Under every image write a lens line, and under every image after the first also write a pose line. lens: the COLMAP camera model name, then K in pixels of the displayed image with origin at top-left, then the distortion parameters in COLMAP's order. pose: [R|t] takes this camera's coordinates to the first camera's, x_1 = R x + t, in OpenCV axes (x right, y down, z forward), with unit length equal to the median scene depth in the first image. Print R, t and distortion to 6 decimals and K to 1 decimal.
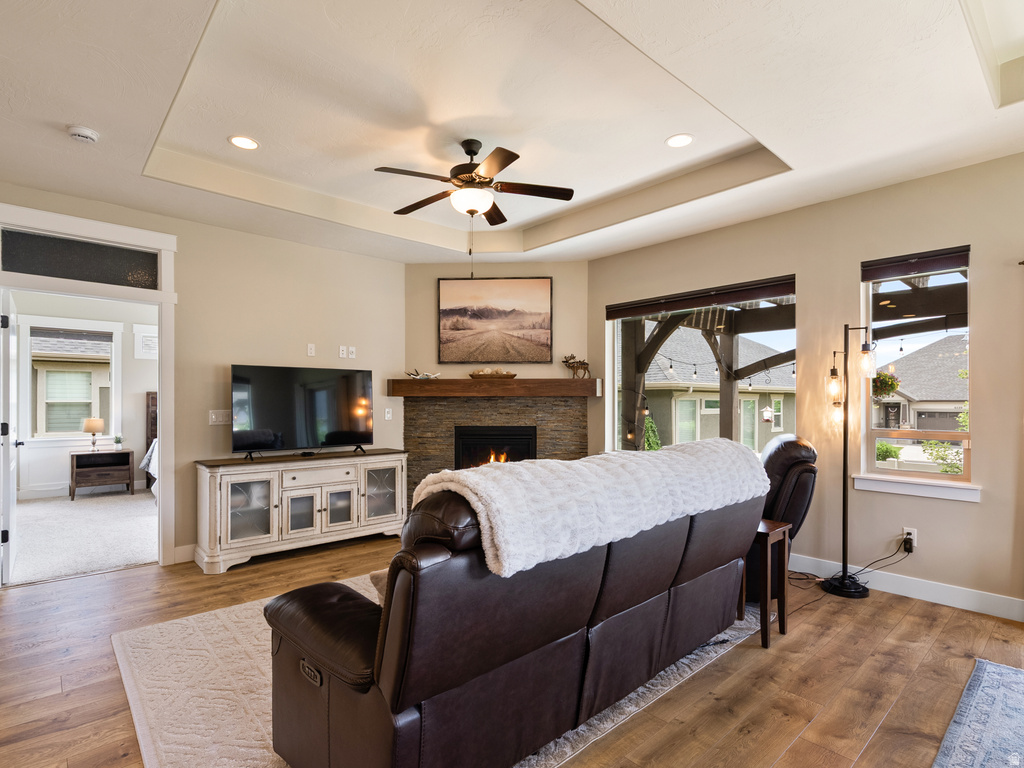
lens RADIAL K [[520.8, 0, 498.9], [0, 520.8, 399.0], [0, 0, 1]] dist [-0.002099, 0.003421]
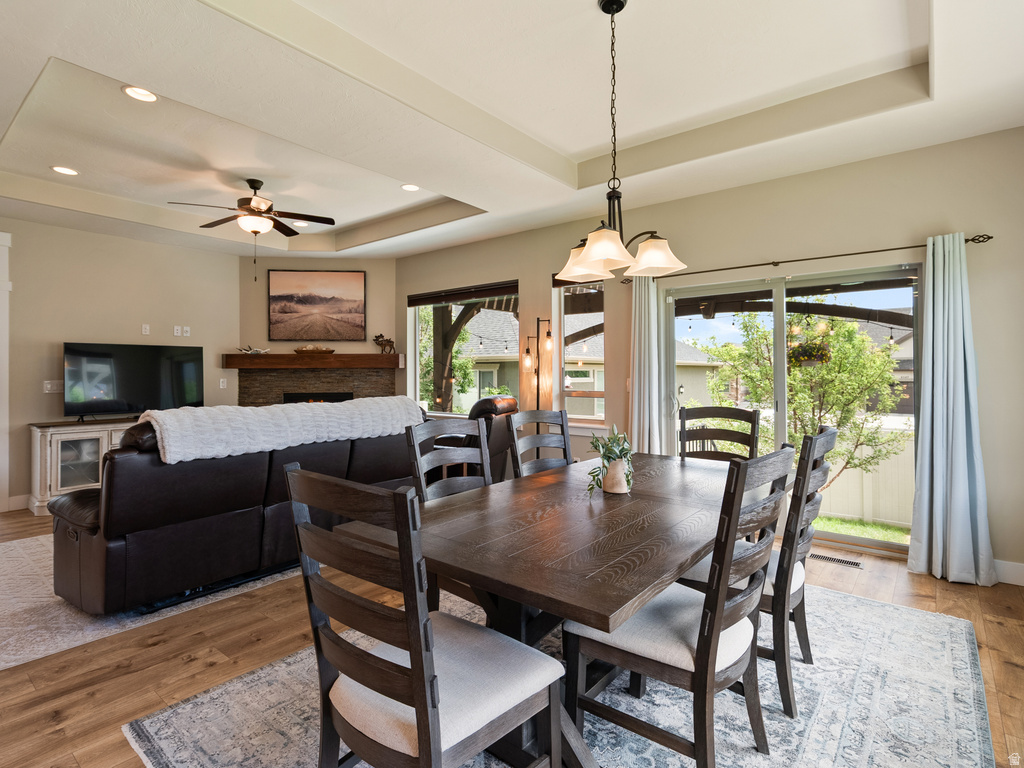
lens RADIAL K [[520.8, 0, 500.9], [0, 520.8, 366.6], [0, 0, 1]] dist [-0.002099, 0.003421]
pose [[0.987163, -0.002546, 0.159698, 0.227111], [0.003601, 0.999974, -0.006319, 0.000226], [-0.159678, 0.006813, 0.987146, -0.271312]]
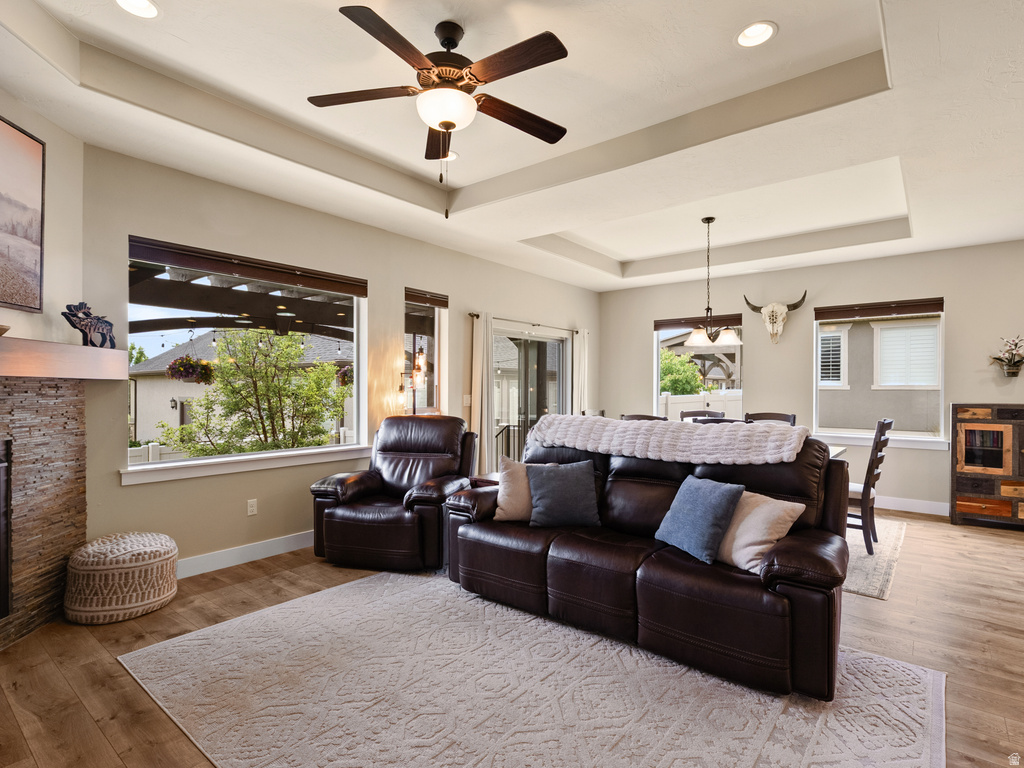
lens RADIAL K [[520.8, 0, 505.0], [0, 520.8, 385.7], [0, 0, 1]] dist [-0.002099, 0.003421]
pose [[-0.166834, 0.005940, 0.985967, -0.488127], [0.012122, 0.999919, -0.003973, 0.010237], [-0.985910, 0.011289, -0.166893, 0.661179]]
